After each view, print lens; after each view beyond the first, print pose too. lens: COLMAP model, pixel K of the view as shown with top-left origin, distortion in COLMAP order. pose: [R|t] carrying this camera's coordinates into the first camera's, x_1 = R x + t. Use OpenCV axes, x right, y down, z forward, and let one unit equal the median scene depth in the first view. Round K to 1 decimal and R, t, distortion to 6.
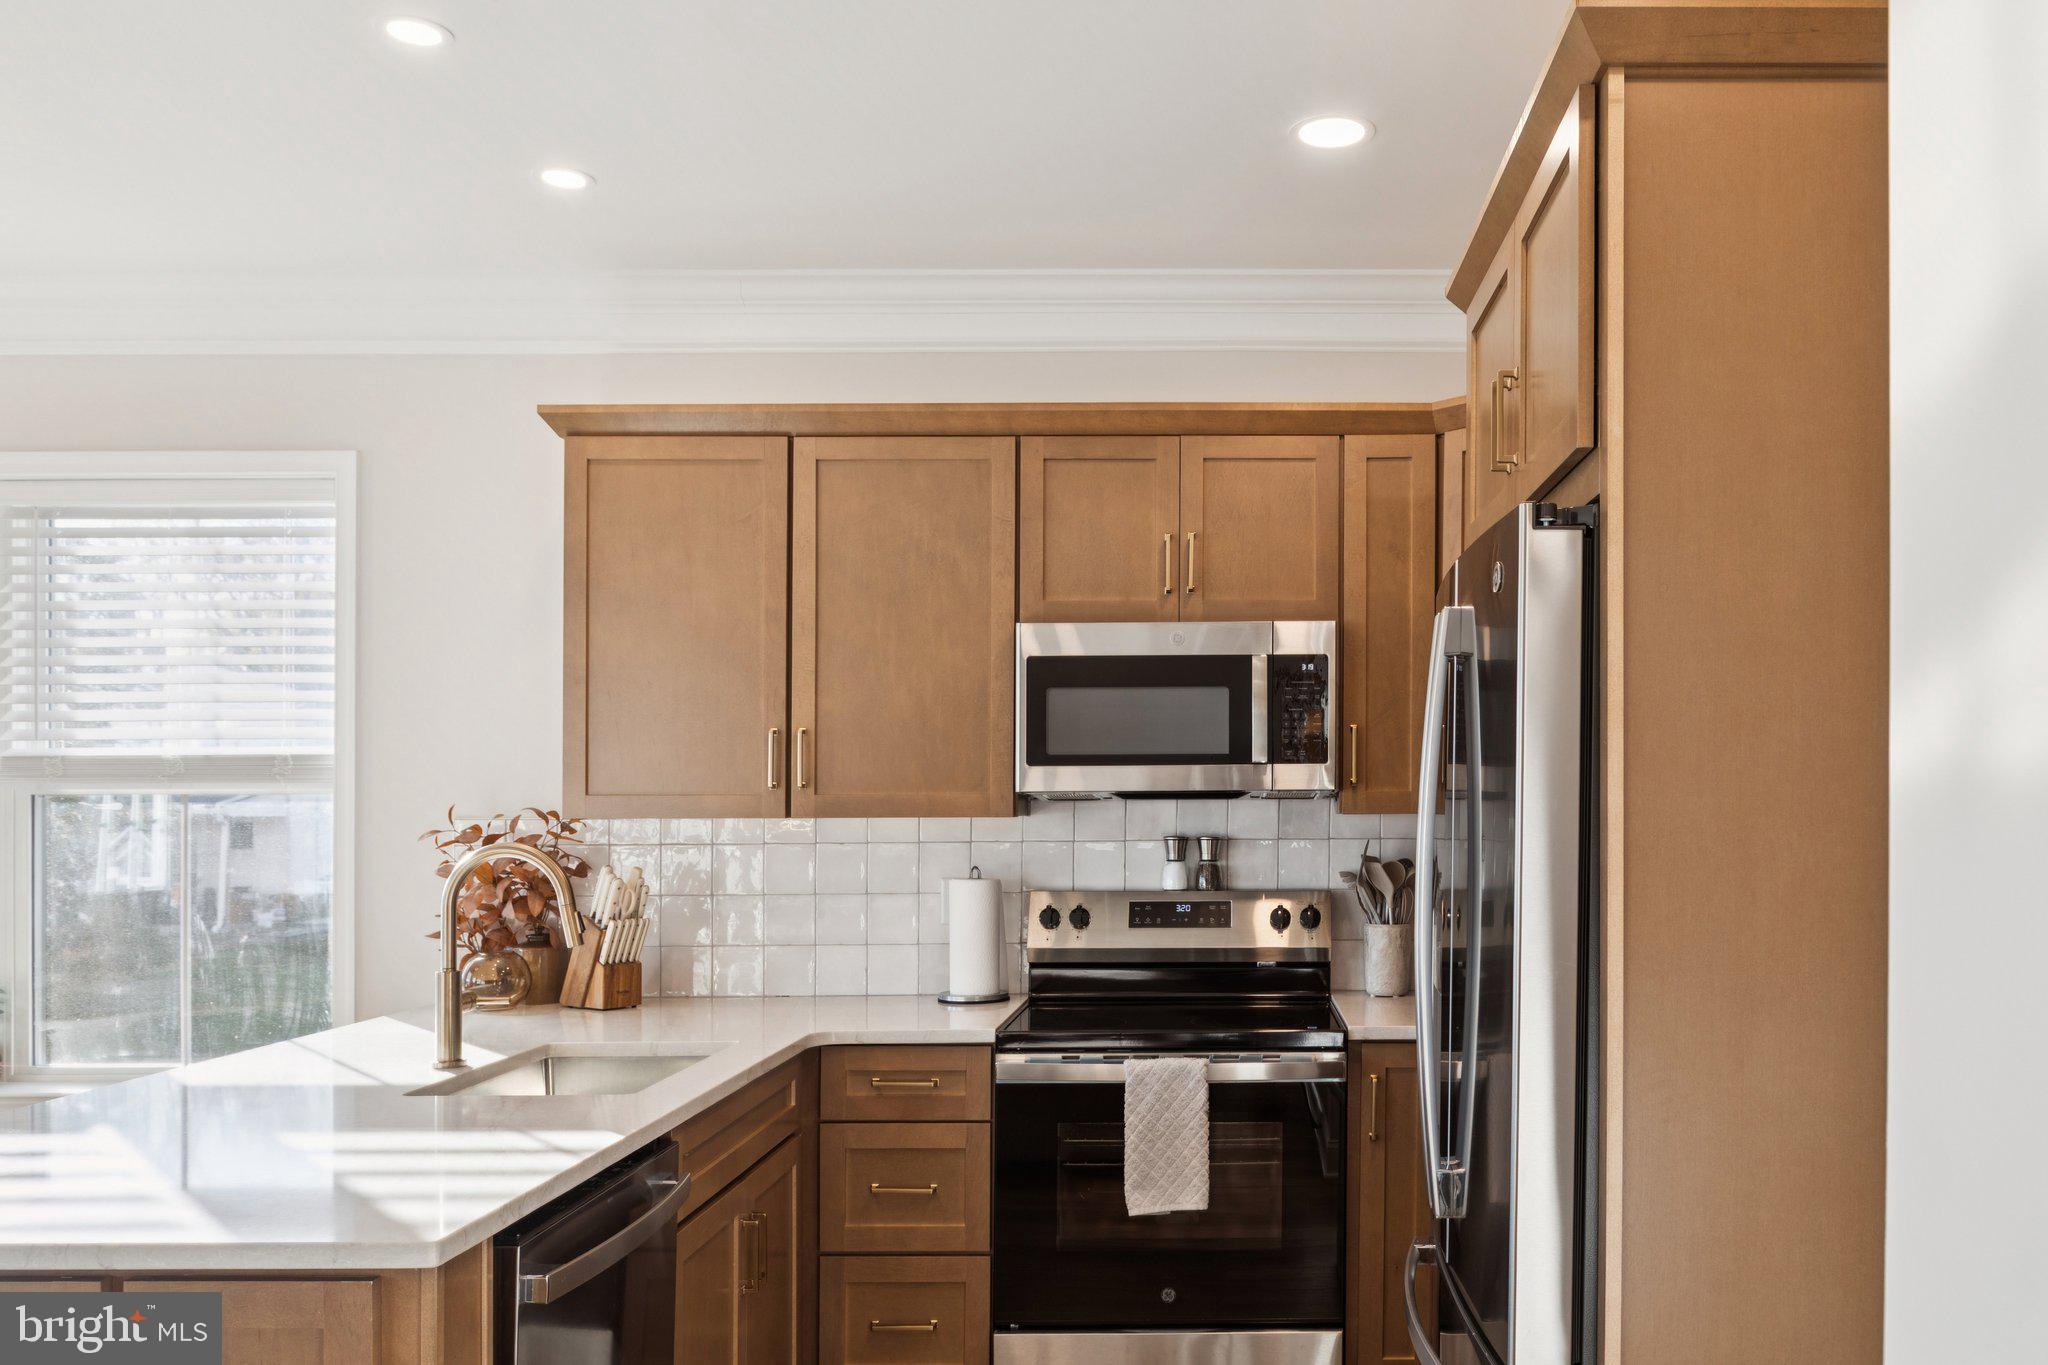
lens RADIAL K [[1627.0, 0, 1263.7], [0, 1627.0, 785.7], [0, 0, 1]] dist [-0.002455, -0.000903]
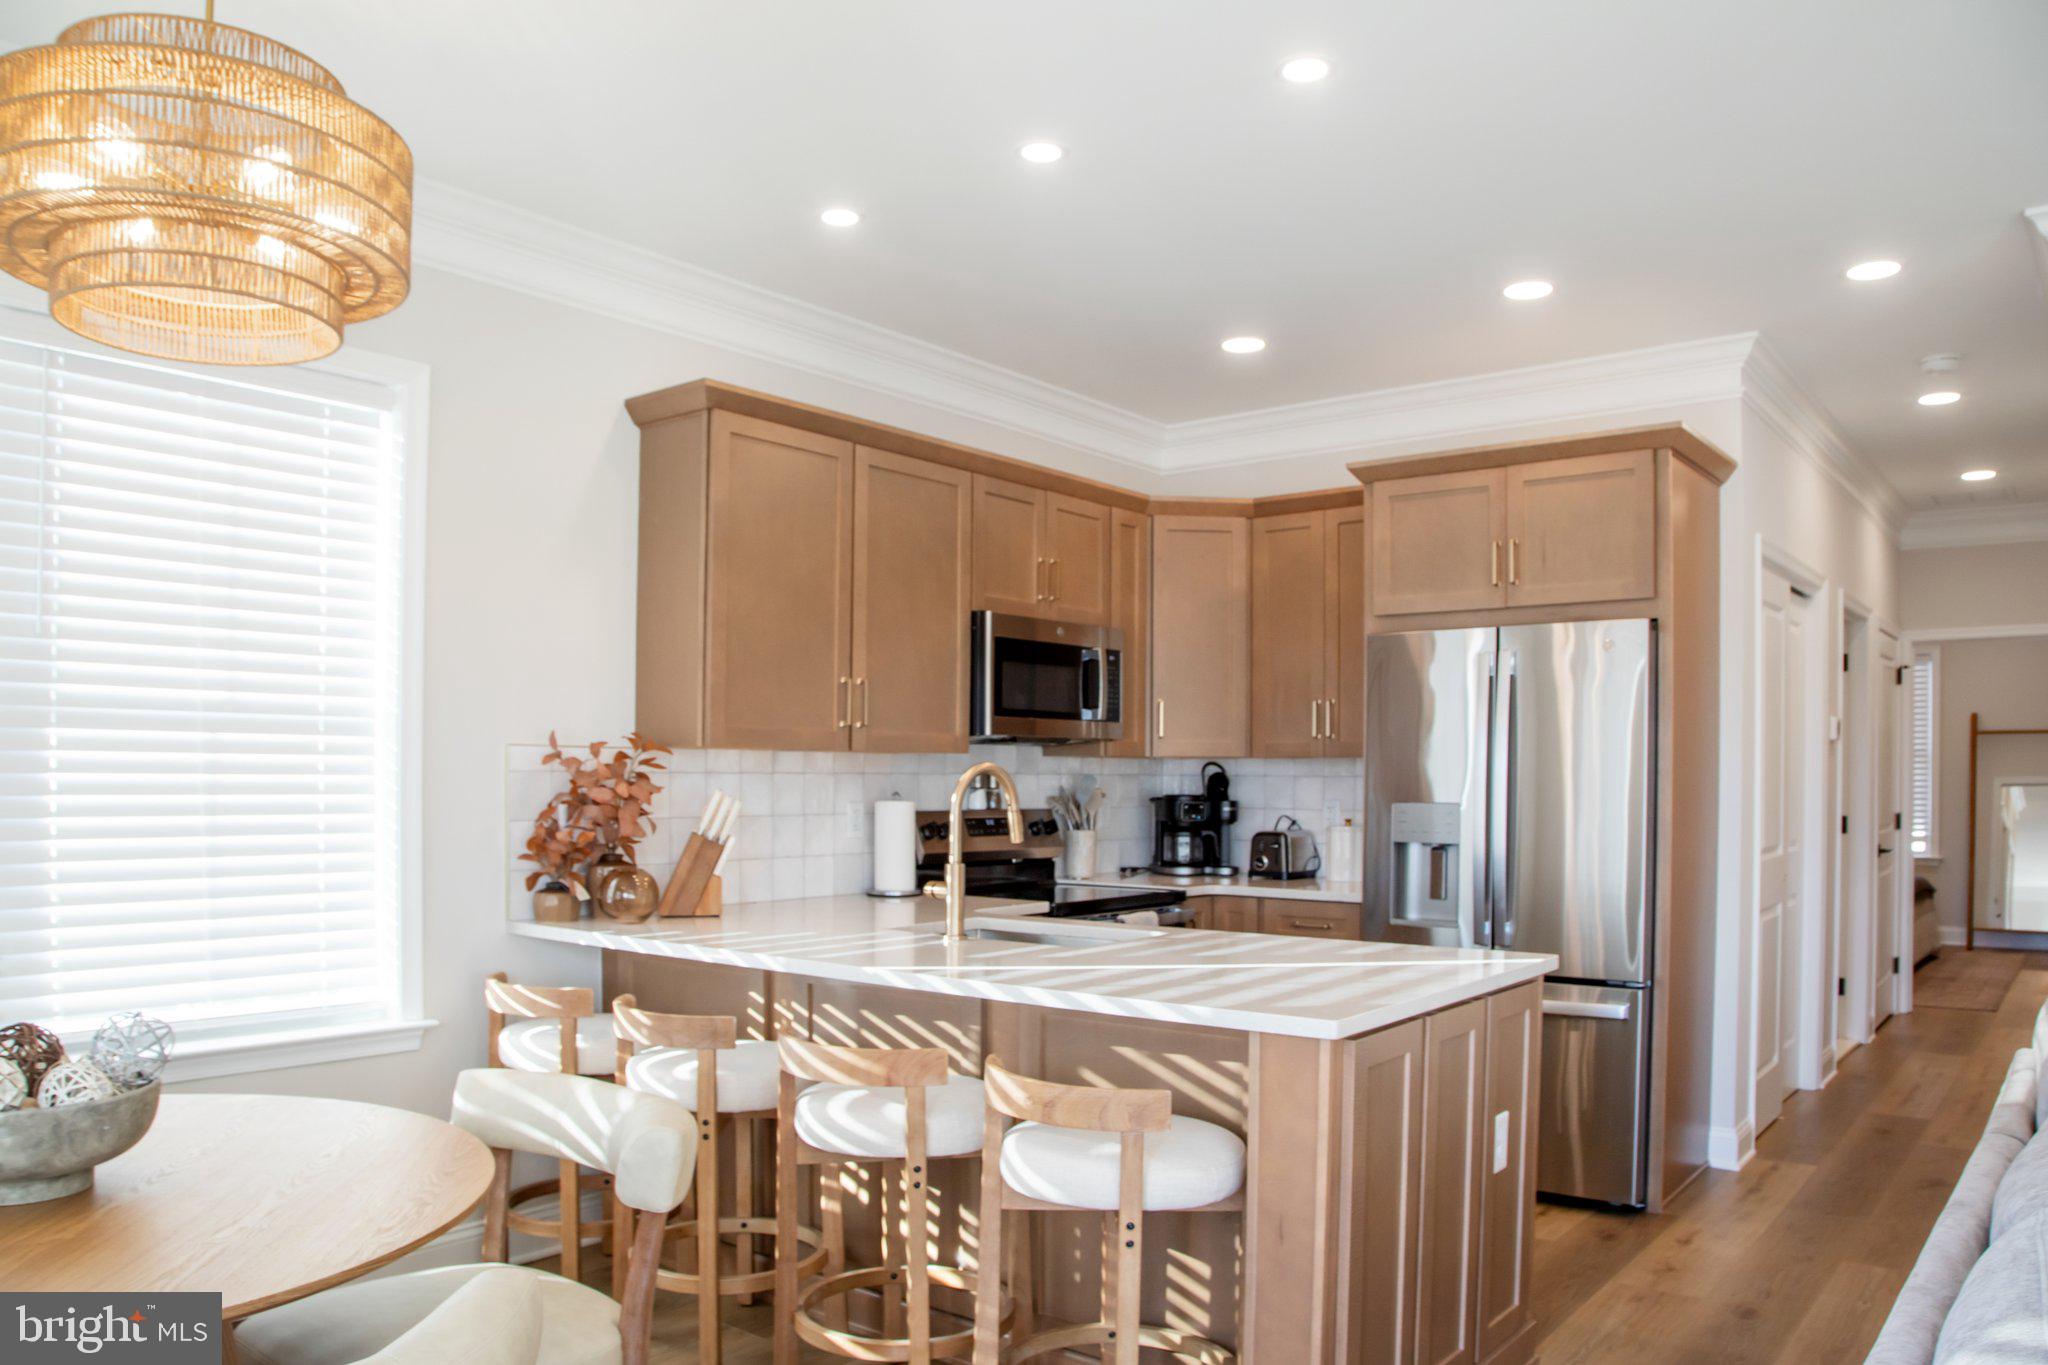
lens RADIAL K [[1479.9, 0, 1030.2], [0, 1479.9, 775.8], [0, 0, 1]] dist [-0.079679, 0.009245]
pose [[0.635635, 0.008257, 0.771945, -1.065002], [-0.014857, 0.999888, 0.001538, 0.035309], [-0.771846, -0.012446, 0.635687, 0.179788]]
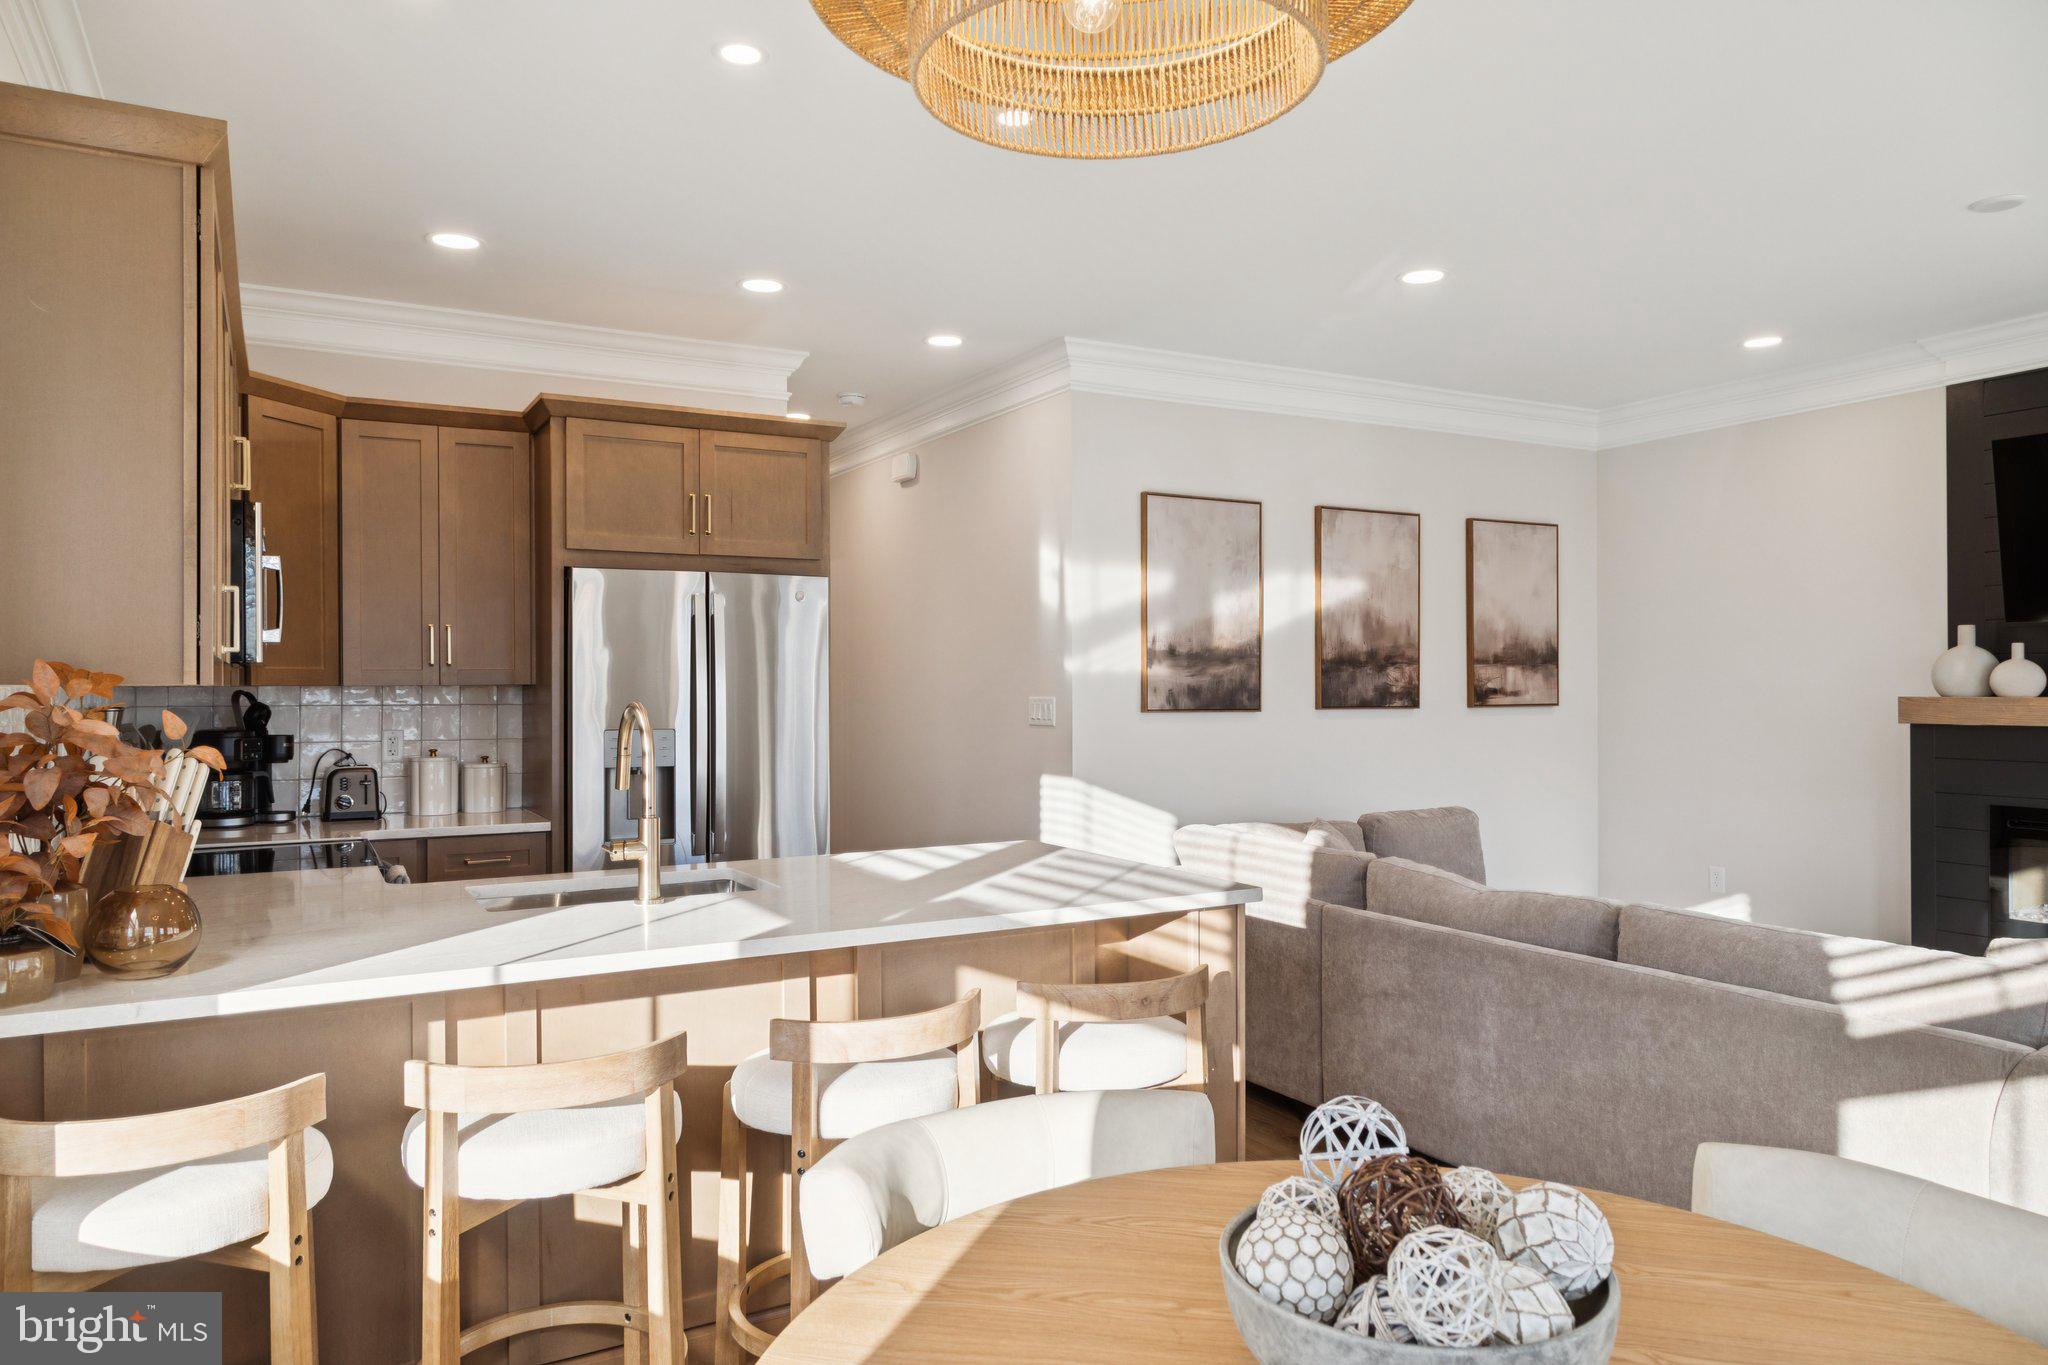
lens RADIAL K [[1338.7, 0, 1027.7], [0, 1338.7, 684.4], [0, 0, 1]] dist [-0.000422, 0.002700]
pose [[-0.471070, 0.007234, 0.882066, -1.127658], [-0.002052, 0.999955, -0.009297, 0.024614], [-0.882094, -0.006190, -0.471033, 0.949812]]
